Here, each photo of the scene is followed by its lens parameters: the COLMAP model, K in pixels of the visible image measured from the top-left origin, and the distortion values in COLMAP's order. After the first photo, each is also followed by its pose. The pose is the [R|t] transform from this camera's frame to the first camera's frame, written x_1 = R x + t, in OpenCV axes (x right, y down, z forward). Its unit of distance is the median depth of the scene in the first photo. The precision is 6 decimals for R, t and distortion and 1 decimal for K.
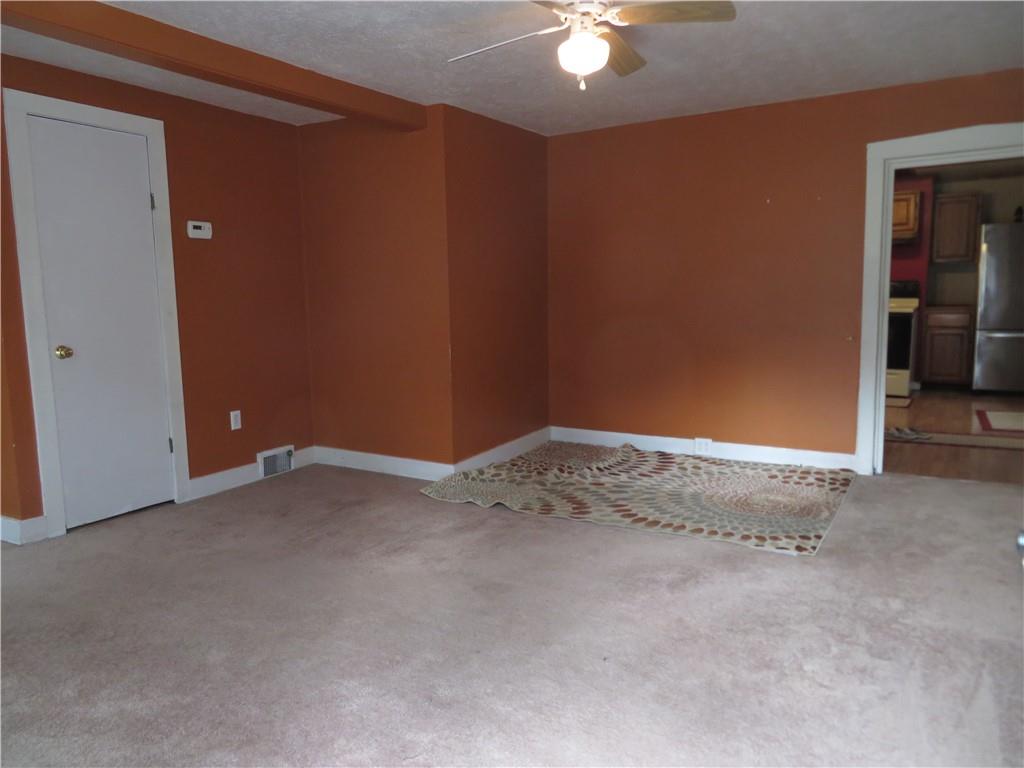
lens RADIAL K [[732.0, 0, 508.7], [0, 732.0, 384.1], [0, 0, 1]] dist [0.003078, -0.002456]
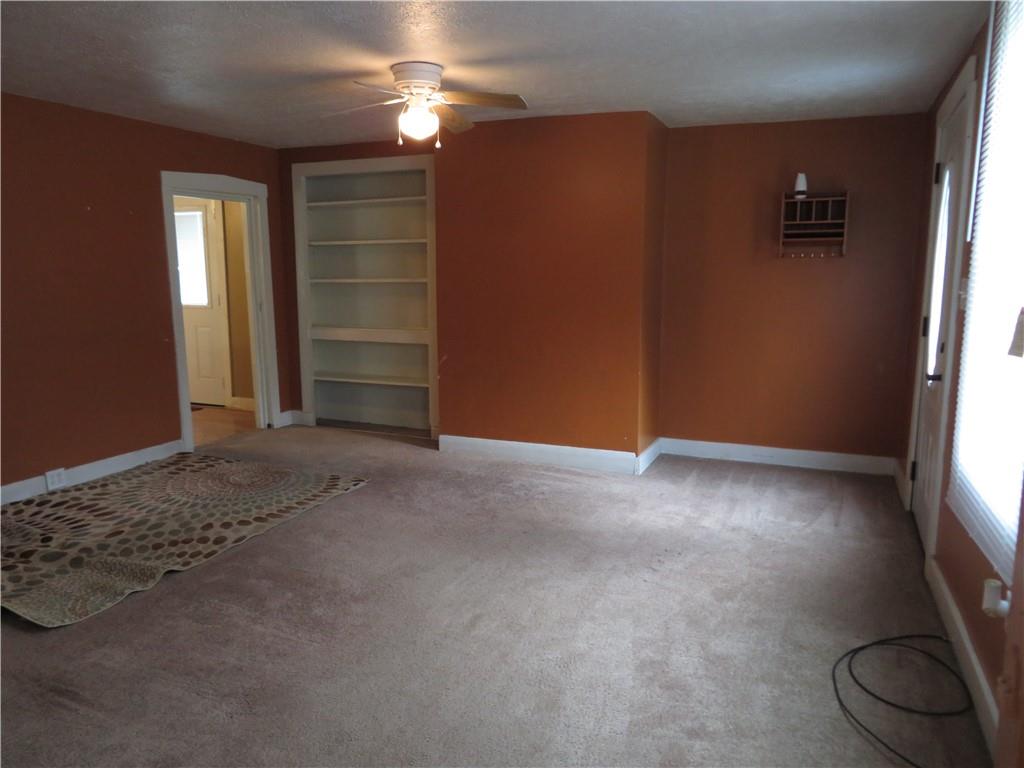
lens RADIAL K [[732.0, 0, 508.5], [0, 732.0, 383.7], [0, 0, 1]] dist [0.003078, -0.002456]
pose [[-0.129913, -0.138166, 0.981852, -0.823230], [0.131789, 0.979051, 0.155210, -0.115193], [-0.982728, 0.149561, -0.108982, 0.689663]]
